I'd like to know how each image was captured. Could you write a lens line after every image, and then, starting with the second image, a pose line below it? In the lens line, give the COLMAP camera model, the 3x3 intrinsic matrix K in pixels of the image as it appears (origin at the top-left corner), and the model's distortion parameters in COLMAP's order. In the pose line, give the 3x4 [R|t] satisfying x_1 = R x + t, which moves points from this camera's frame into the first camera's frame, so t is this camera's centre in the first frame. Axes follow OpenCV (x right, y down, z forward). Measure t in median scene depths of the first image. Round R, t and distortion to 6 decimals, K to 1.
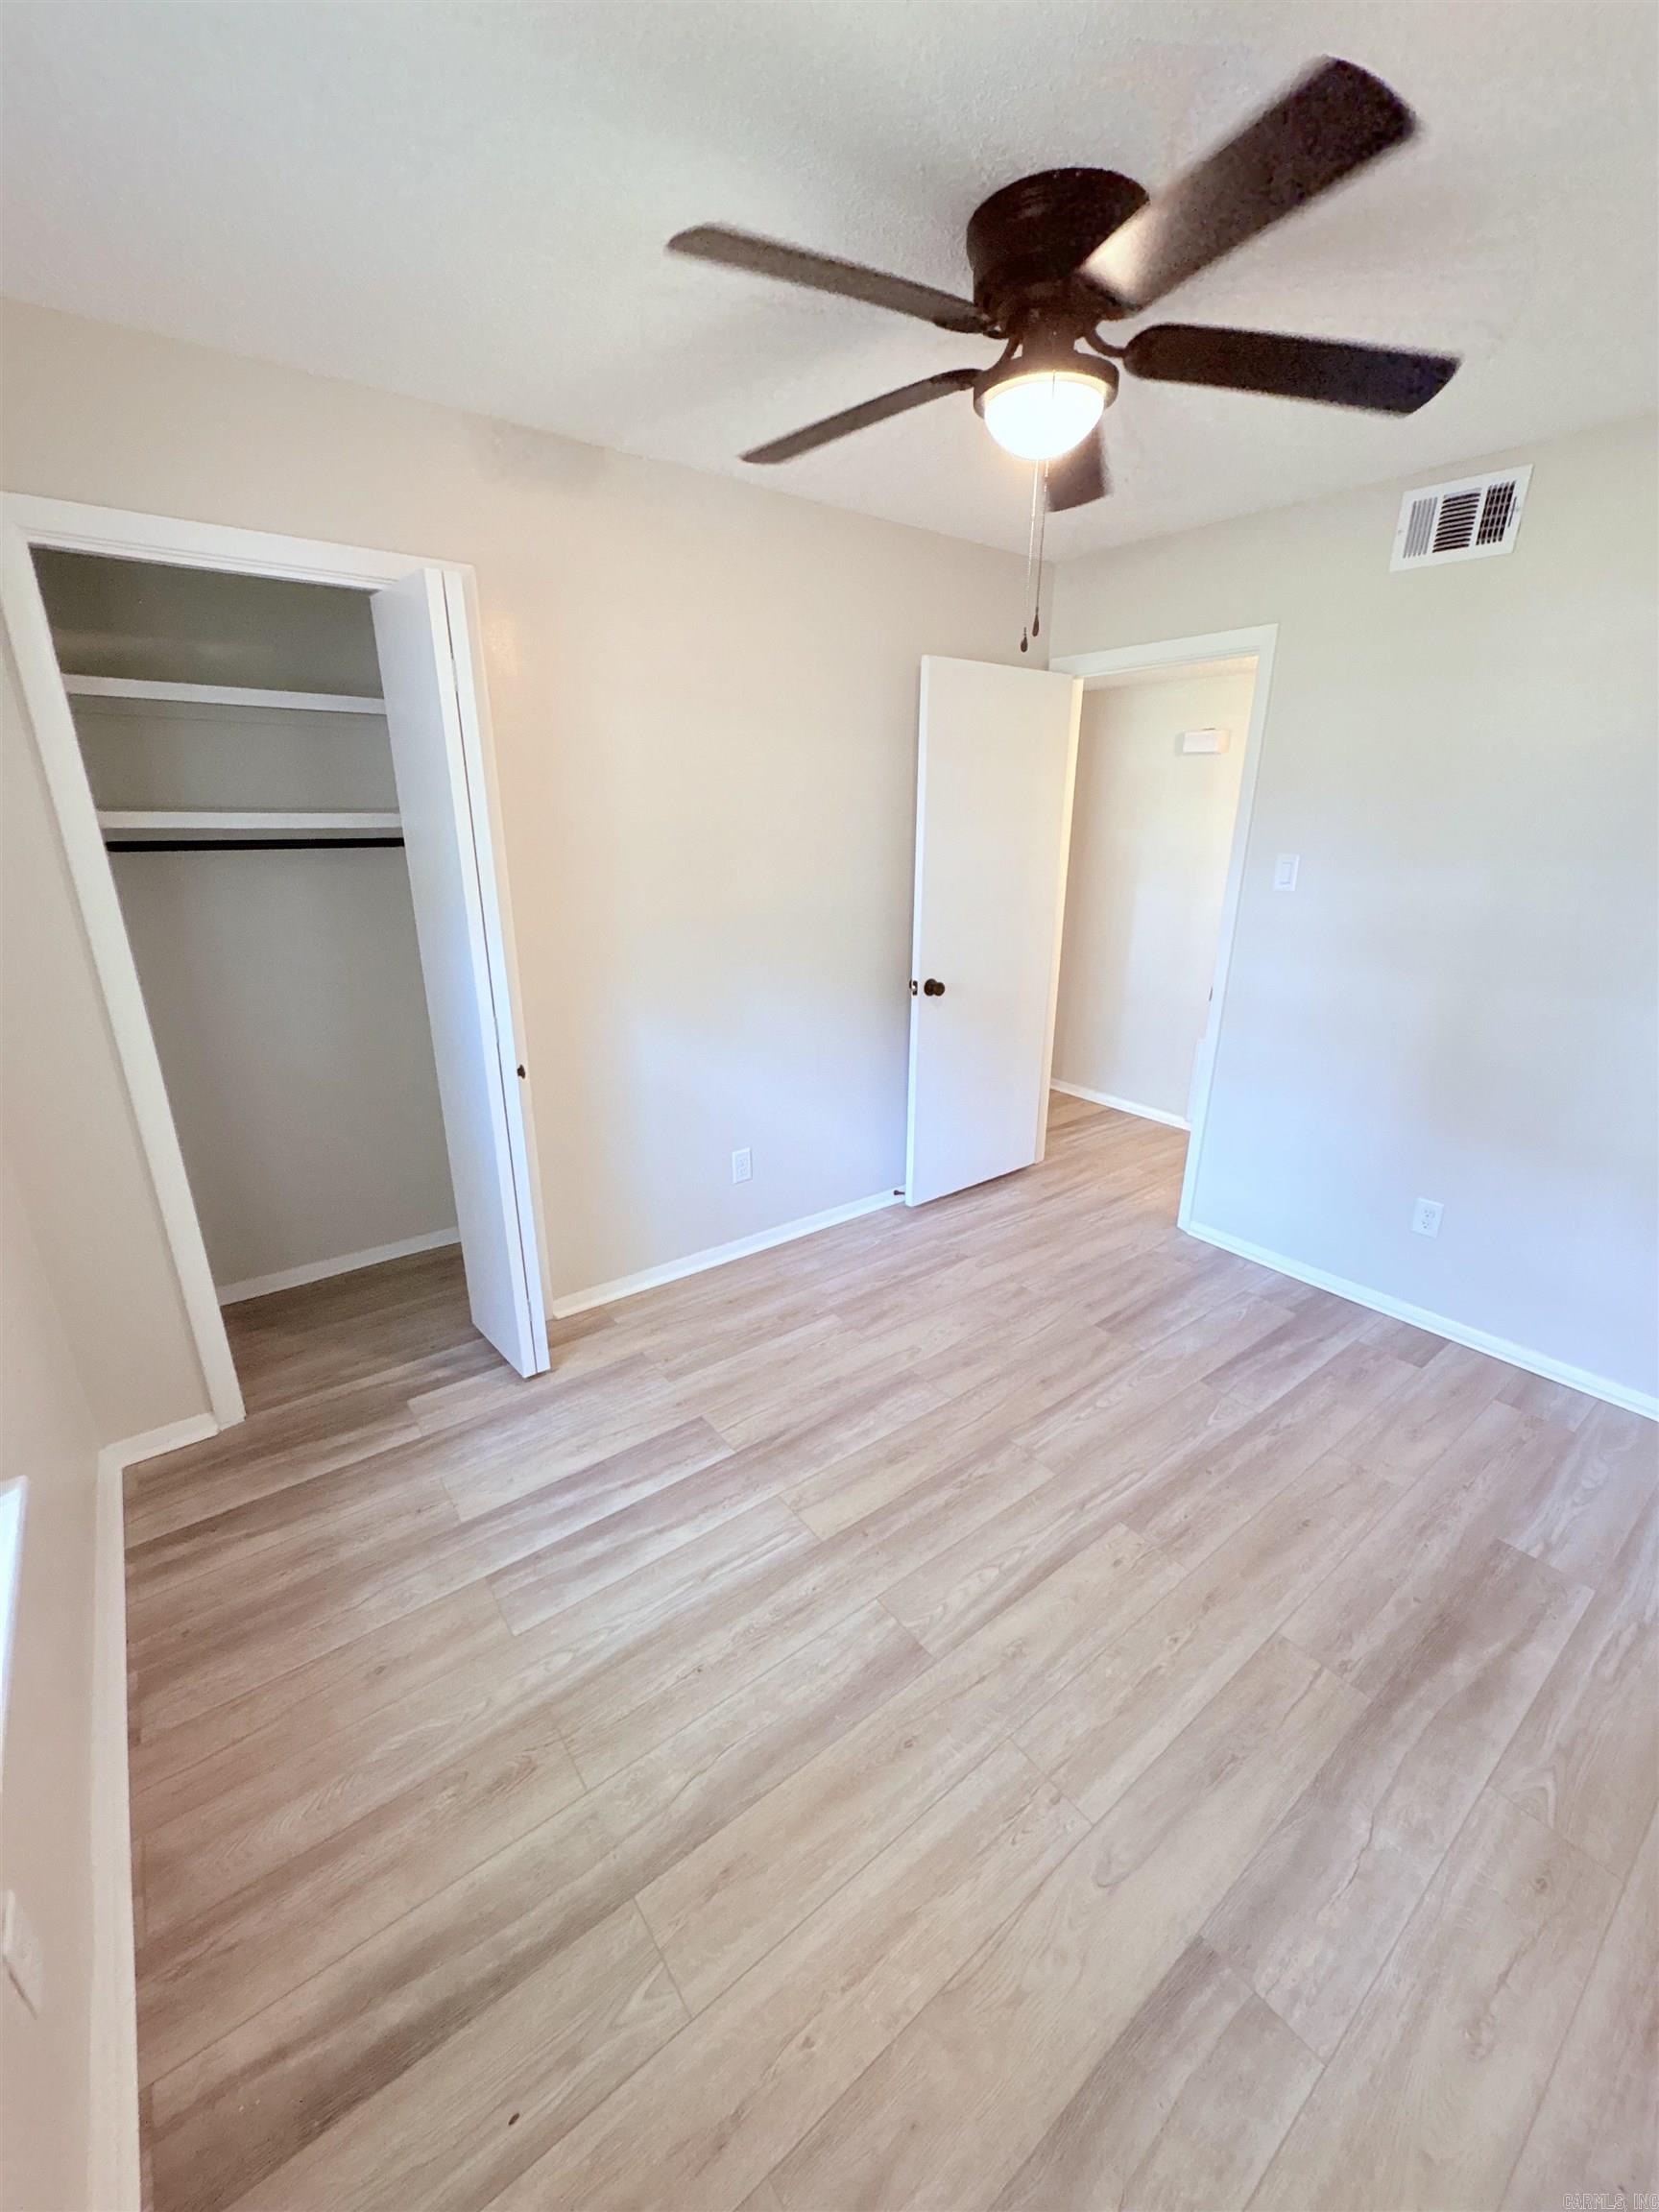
lens RADIAL K [[881.7, 0, 829.5], [0, 881.7, 1106.0], [0, 0, 1]] dist [0.000314, -0.000173]
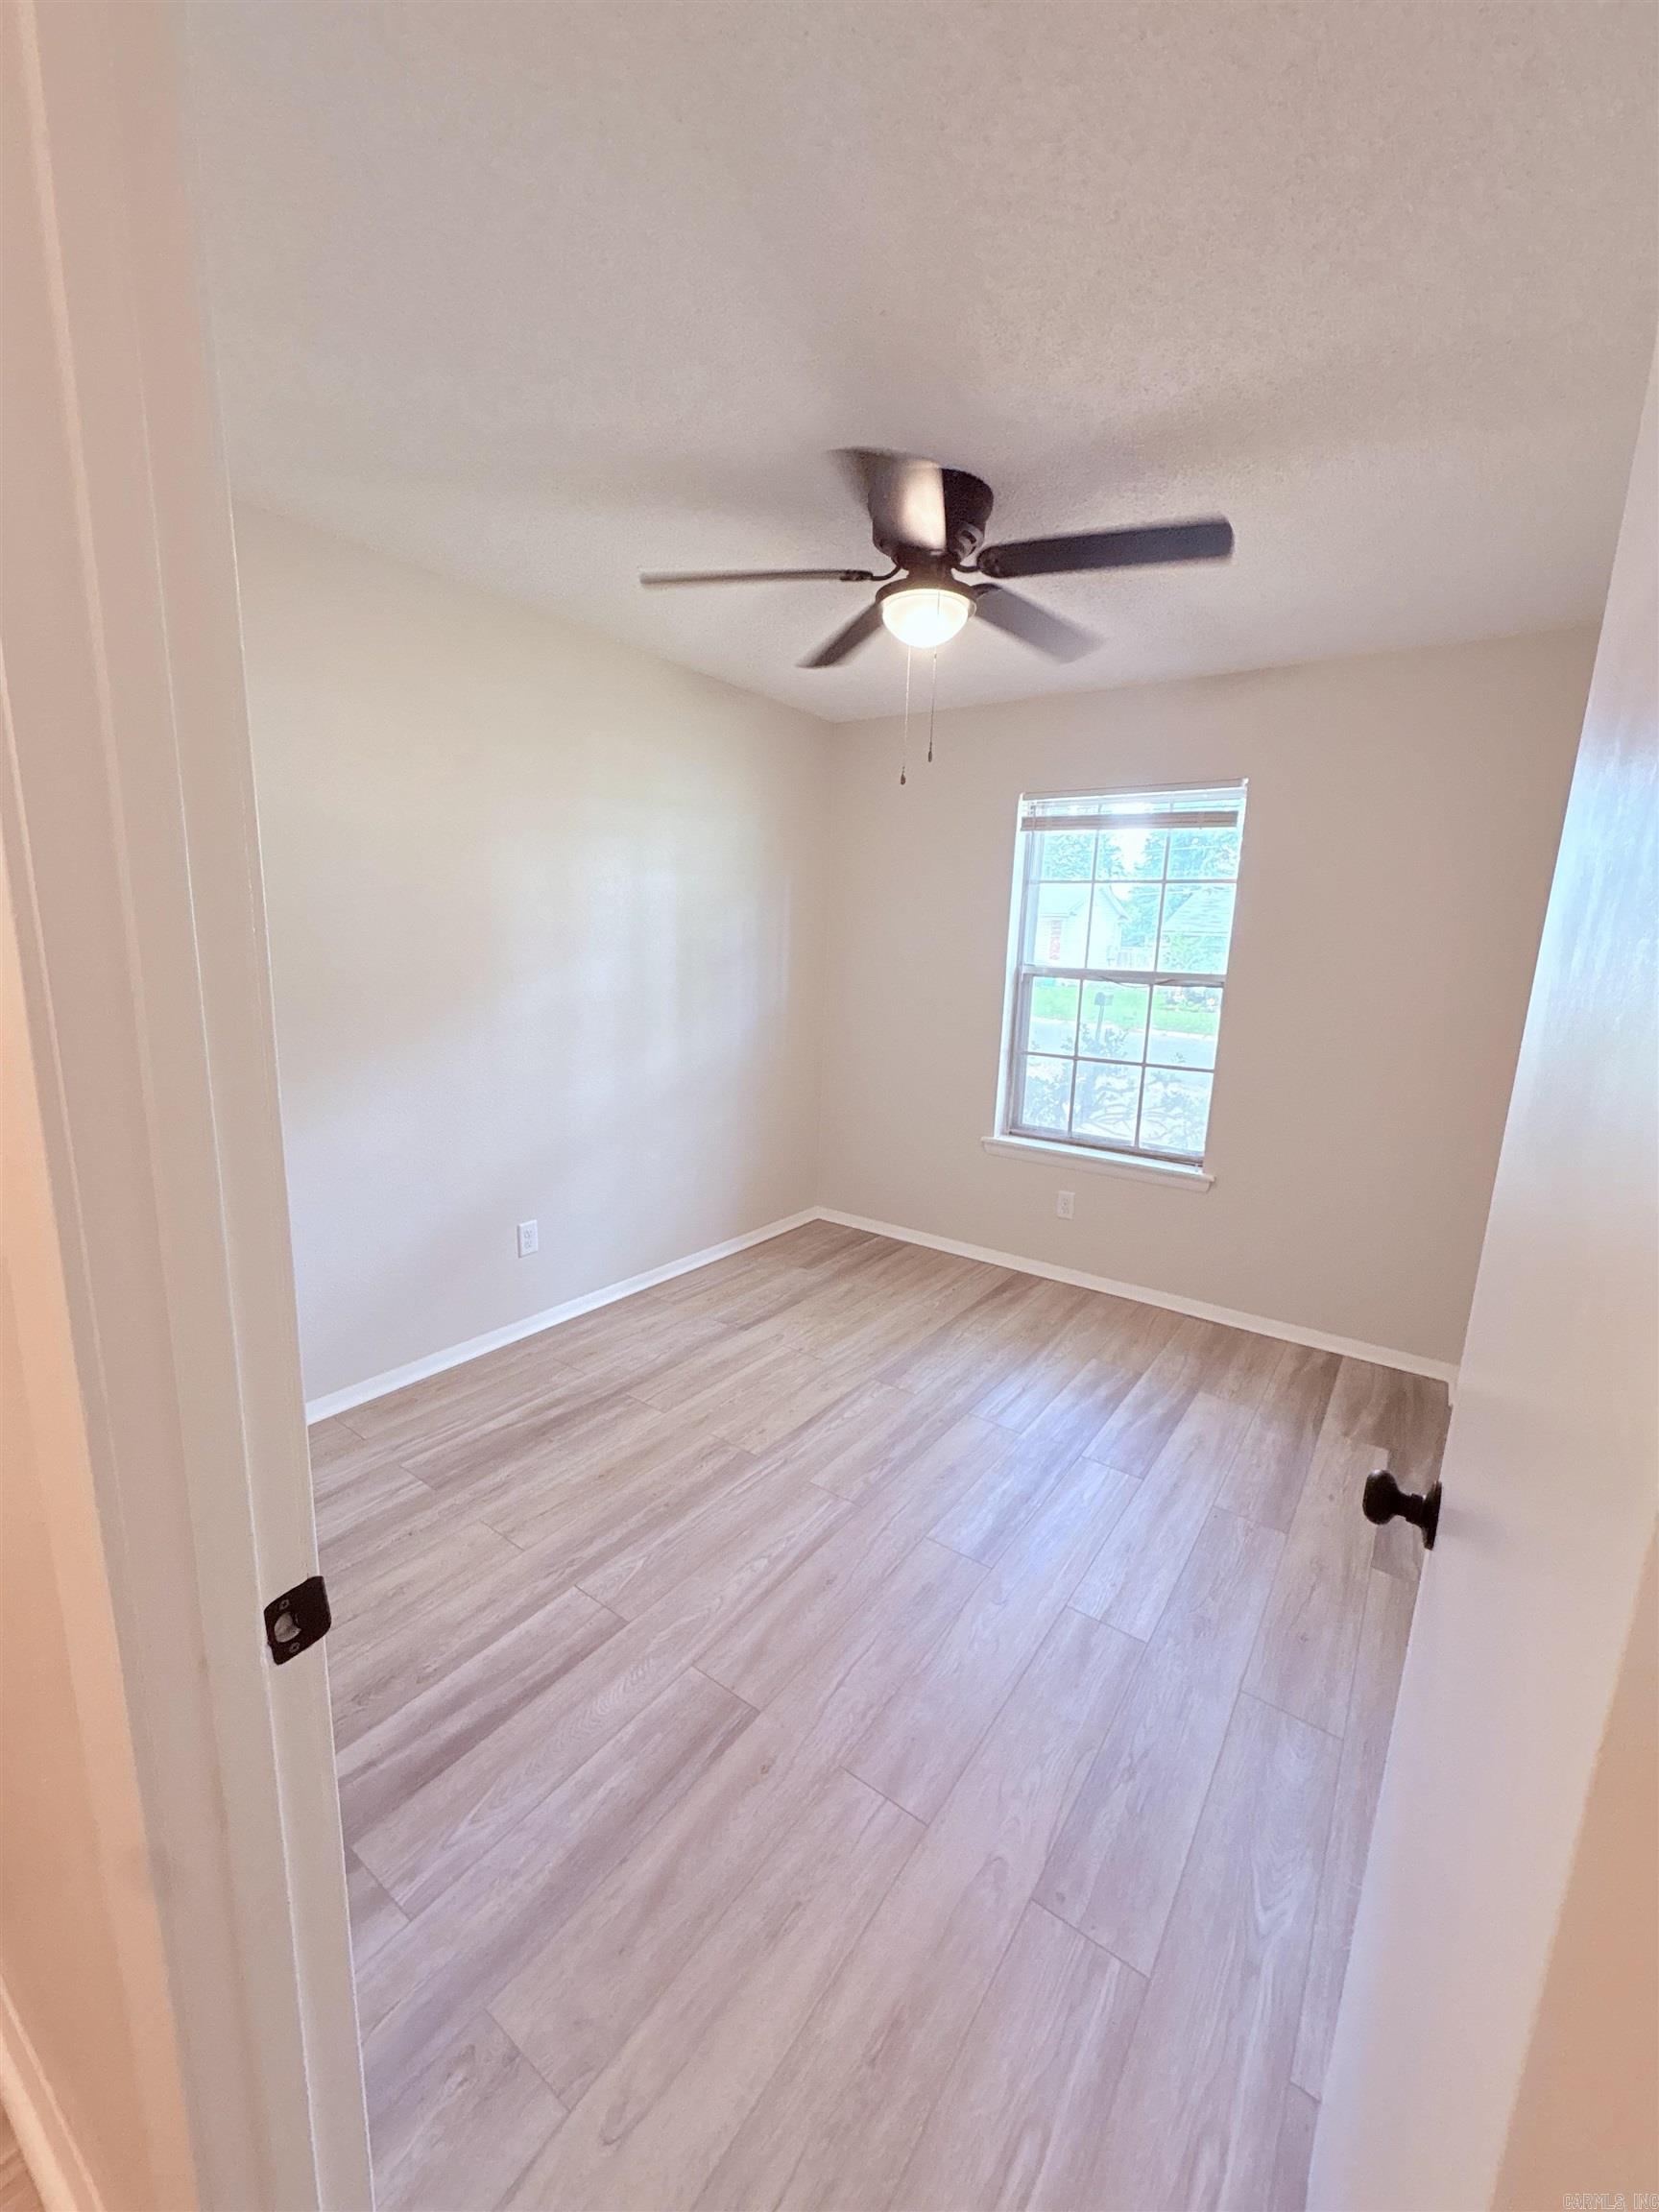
lens RADIAL K [[881.7, 0, 829.5], [0, 881.7, 1106.0], [0, 0, 1]] dist [0.000314, -0.000173]
pose [[-0.954902, 0.017422, -0.296410, 0.578970], [-0.134583, 0.864447, 0.484374, -0.546977], [0.264670, 0.502422, -0.823118, 1.766218]]
